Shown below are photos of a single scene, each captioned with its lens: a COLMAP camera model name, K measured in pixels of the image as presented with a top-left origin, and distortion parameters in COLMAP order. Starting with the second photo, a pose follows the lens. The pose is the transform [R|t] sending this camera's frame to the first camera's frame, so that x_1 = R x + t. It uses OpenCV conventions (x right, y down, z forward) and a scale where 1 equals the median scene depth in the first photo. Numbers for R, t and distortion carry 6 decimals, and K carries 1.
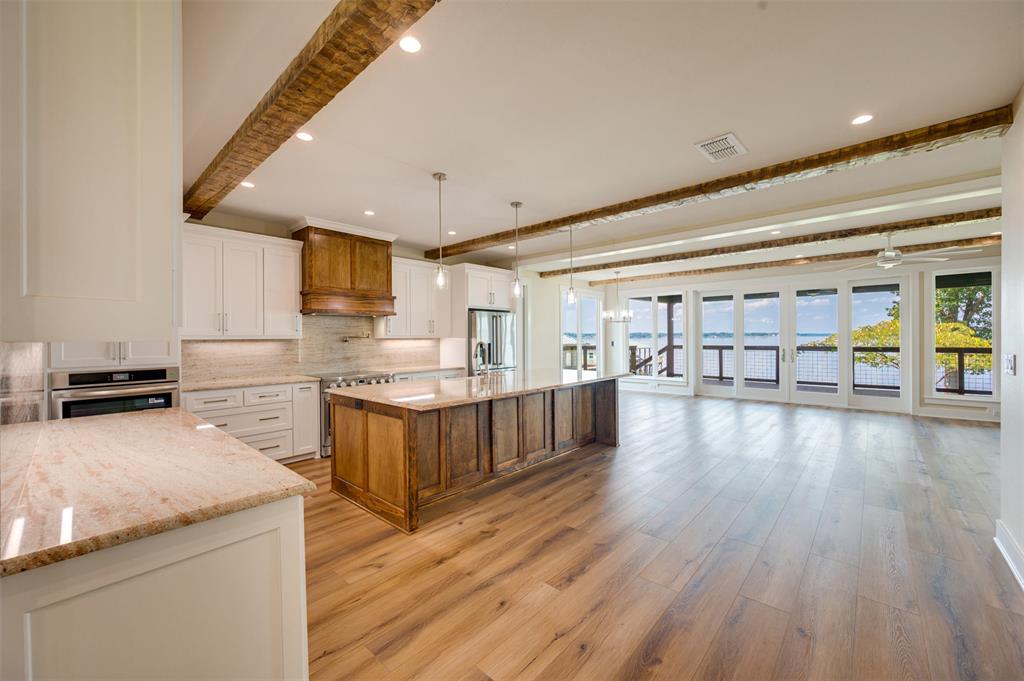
lens RADIAL K [[401.6, 0, 513.4], [0, 401.6, 339.8], [0, 0, 1]] dist [-0.000123, 0.000007]
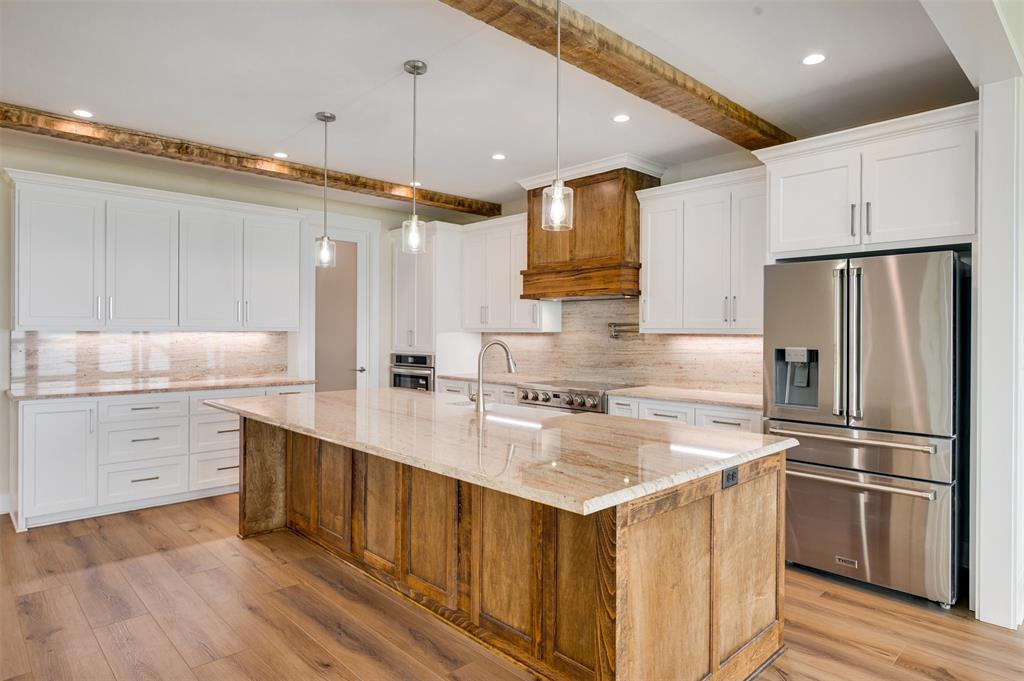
lens RADIAL K [[588.8, 0, 512.9], [0, 588.8, 332.1], [0, 0, 1]] dist [-0.002447, 0.000155]
pose [[-0.070914, 0.008397, -0.997447, 0.884833], [-0.009224, 0.999916, 0.009074, -0.019103], [0.997440, 0.009844, -0.070831, 1.408271]]
